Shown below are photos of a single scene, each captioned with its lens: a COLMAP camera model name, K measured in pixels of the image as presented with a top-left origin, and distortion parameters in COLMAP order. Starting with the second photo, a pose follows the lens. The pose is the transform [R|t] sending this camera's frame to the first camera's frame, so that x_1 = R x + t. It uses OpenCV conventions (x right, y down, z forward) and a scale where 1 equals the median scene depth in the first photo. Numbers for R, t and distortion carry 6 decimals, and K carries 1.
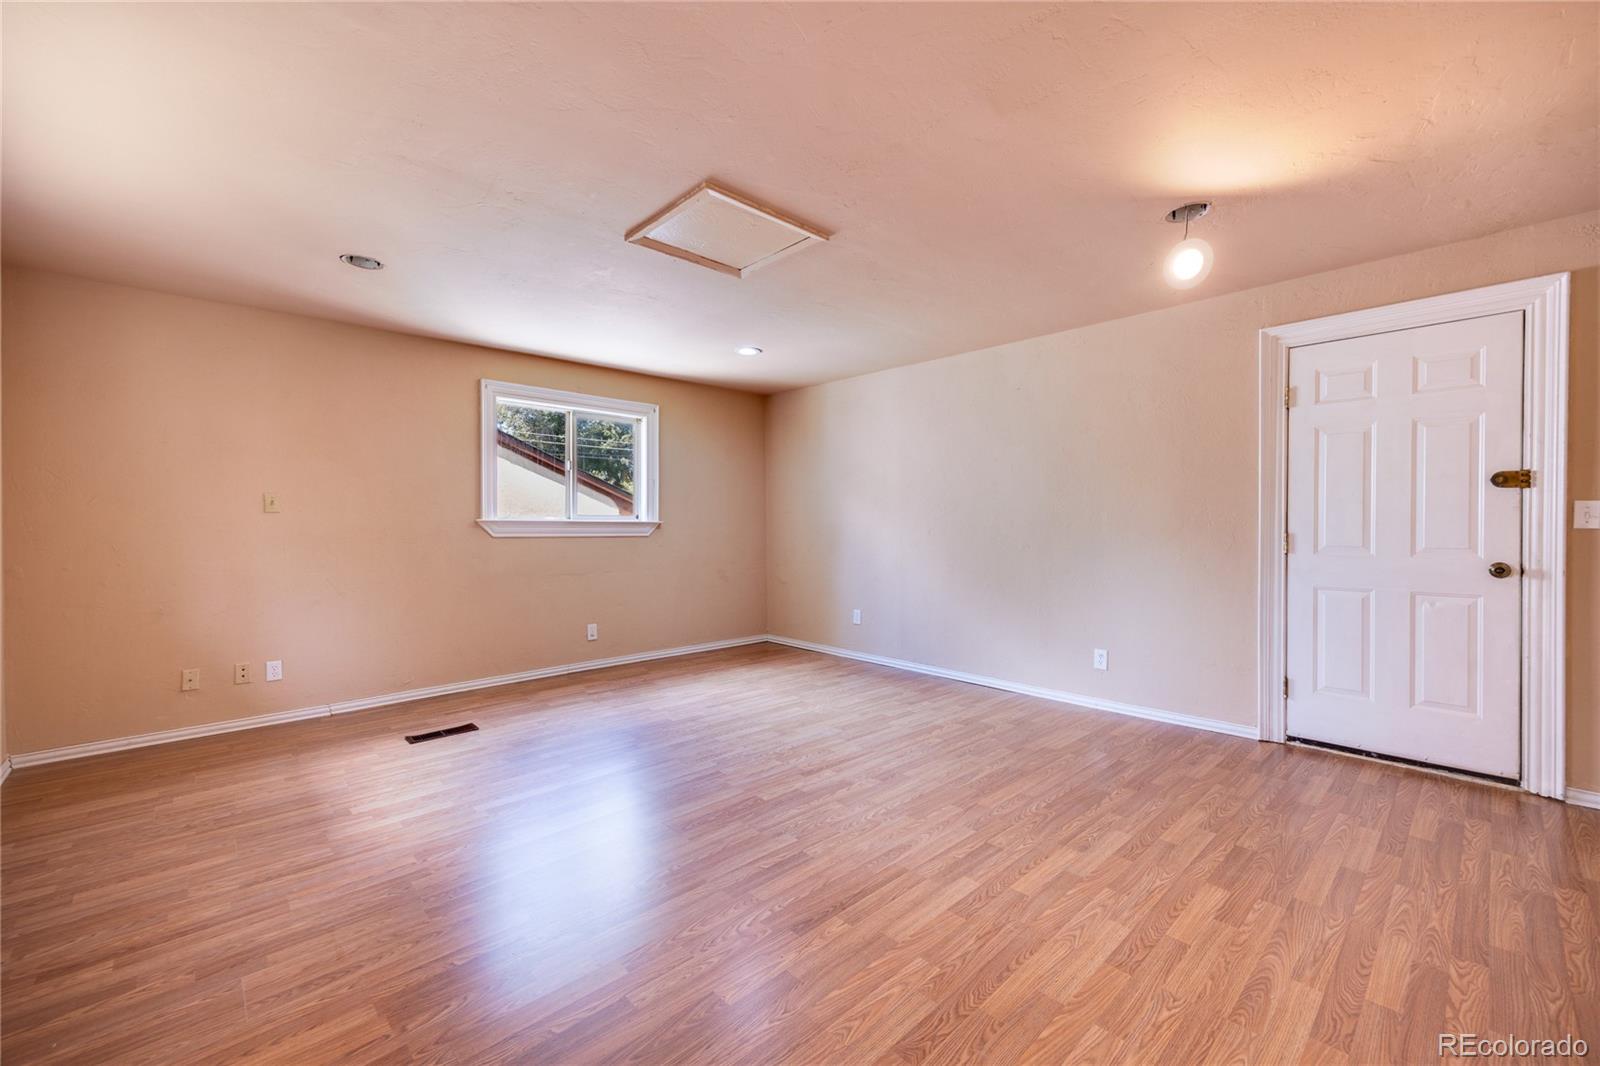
lens RADIAL K [[641.1, 0, 797.6], [0, 641.1, 529.1], [0, 0, 1]] dist [0.001419, 0.000286]
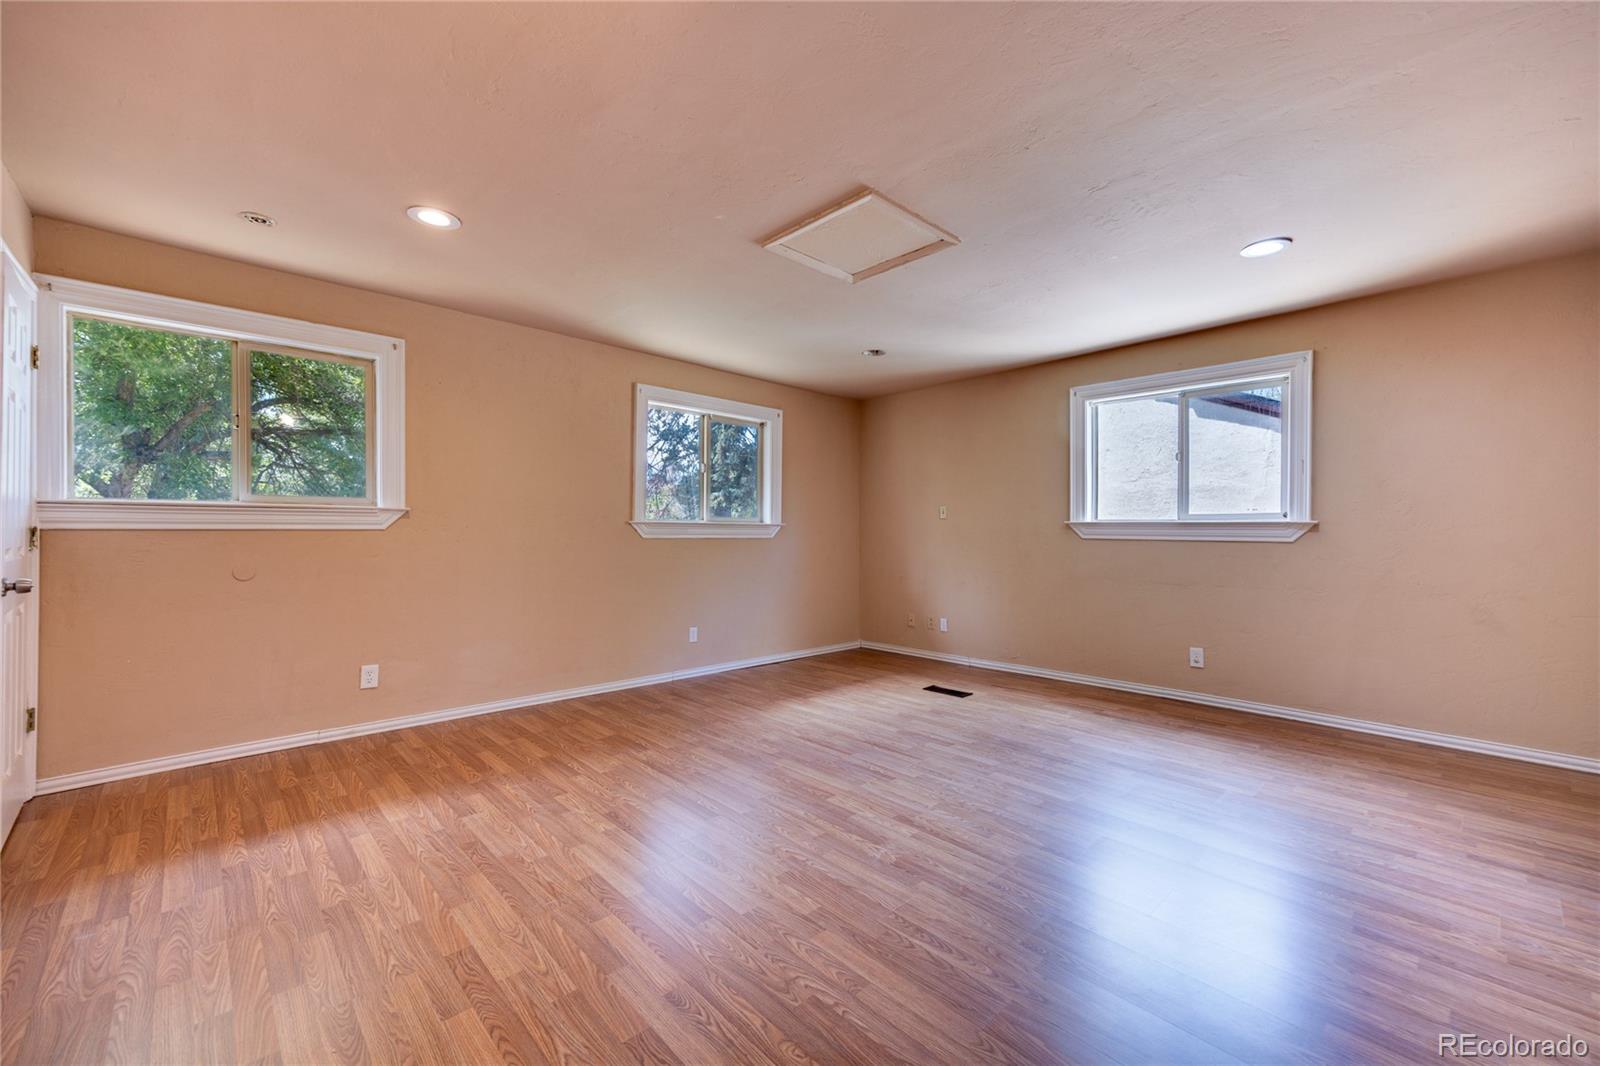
lens RADIAL K [[641.1, 0, 808.6], [0, 641.1, 530.8], [0, 0, 1]] dist [0.001419, 0.000286]
pose [[0.015554, 0.005727, -0.999863, 0.857524], [-0.006484, 0.999963, 0.005626, -0.004209], [0.999858, 0.006396, 0.015591, 0.858703]]
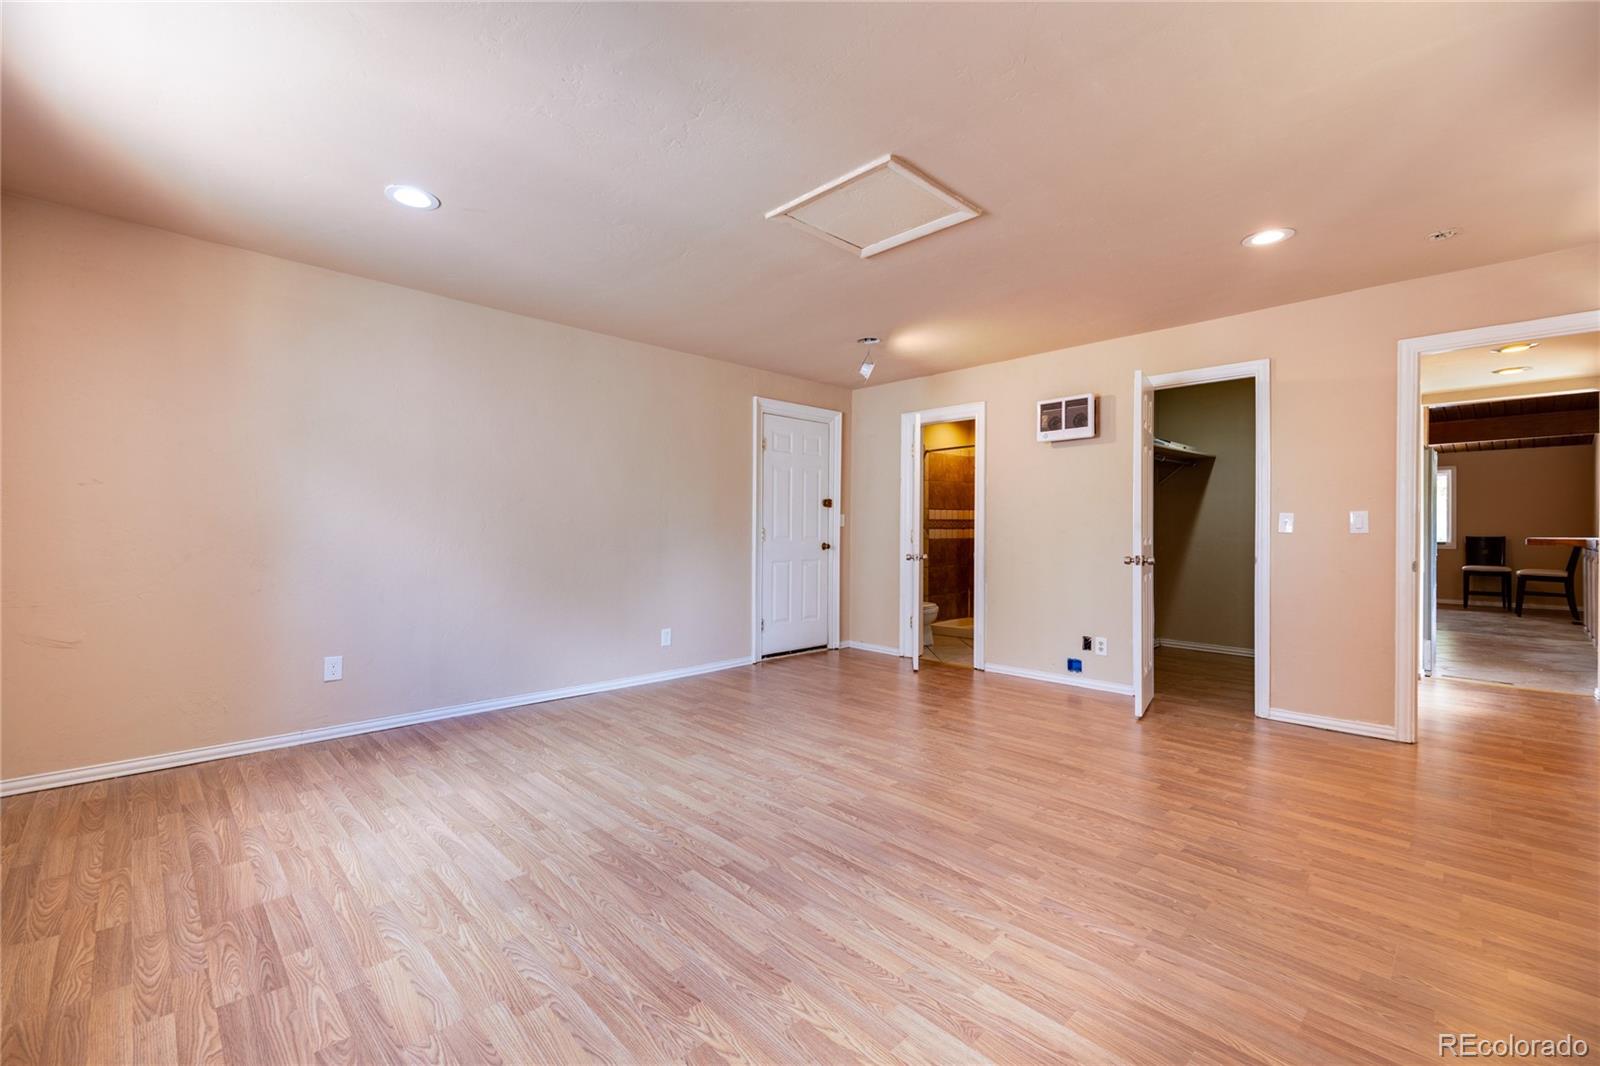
lens RADIAL K [[685.3, 0, 789.3], [0, 685.3, 528.8], [0, 0, 1]] dist [0.002938, -0.000648]
pose [[-0.010635, -0.001689, 0.999942, -1.059403], [-0.002166, 0.999996, 0.001666, 0.003728], [-0.999941, -0.002148, -0.010639, 1.073660]]
